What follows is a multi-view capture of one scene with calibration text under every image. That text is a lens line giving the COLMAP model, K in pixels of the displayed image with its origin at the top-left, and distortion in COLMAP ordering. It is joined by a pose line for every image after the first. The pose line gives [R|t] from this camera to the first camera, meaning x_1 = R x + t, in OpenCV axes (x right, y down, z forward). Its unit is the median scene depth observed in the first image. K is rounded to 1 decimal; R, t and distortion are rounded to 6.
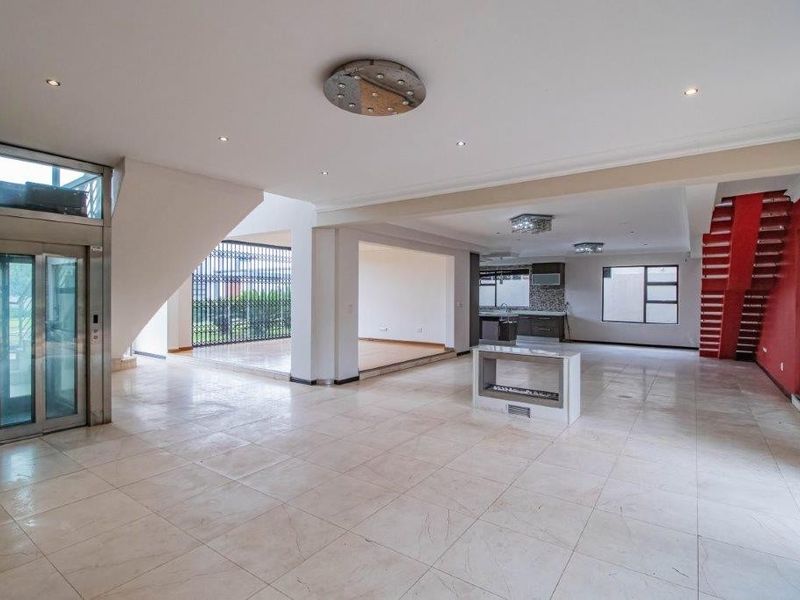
lens RADIAL K [[416.4, 0, 400.6], [0, 416.4, 295.5], [0, 0, 1]] dist [0.004917, -0.016623]
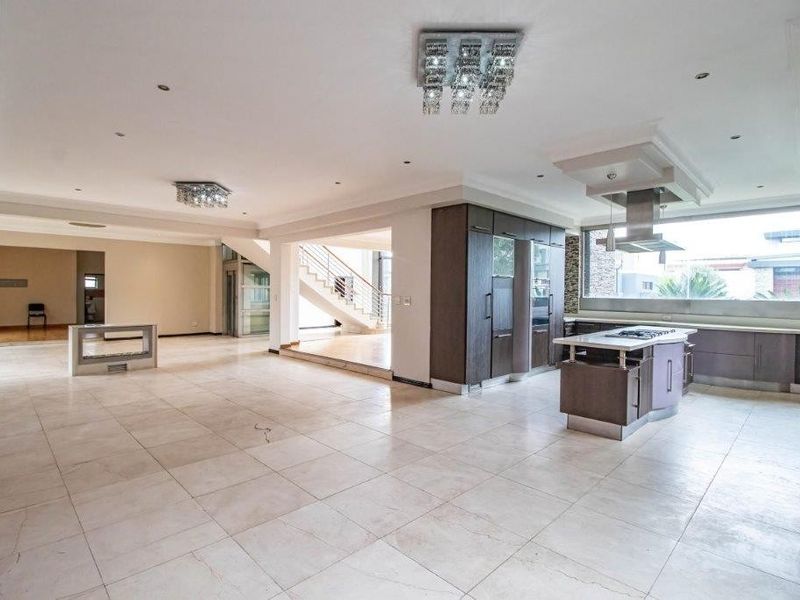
lens RADIAL K [[416.4, 0, 400.6], [0, 416.4, 295.5], [0, 0, 1]] dist [0.004917, -0.016623]
pose [[-0.173358, 0.000021, -0.984859, 0.561412], [-0.013358, 0.999908, 0.002373, 0.010565], [0.984768, 0.013567, -0.173341, 0.827518]]
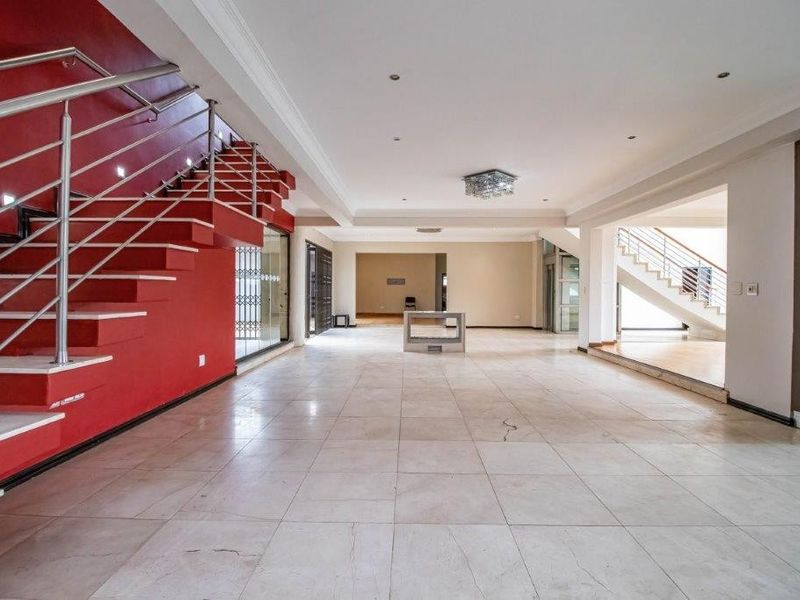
lens RADIAL K [[416.4, 0, 400.6], [0, 416.4, 295.5], [0, 0, 1]] dist [0.004917, -0.016623]
pose [[-0.826029, -0.003140, -0.563619, 0.495479], [-0.013622, 0.999804, 0.014393, 0.021142], [0.563463, 0.019567, -0.825910, 0.860599]]
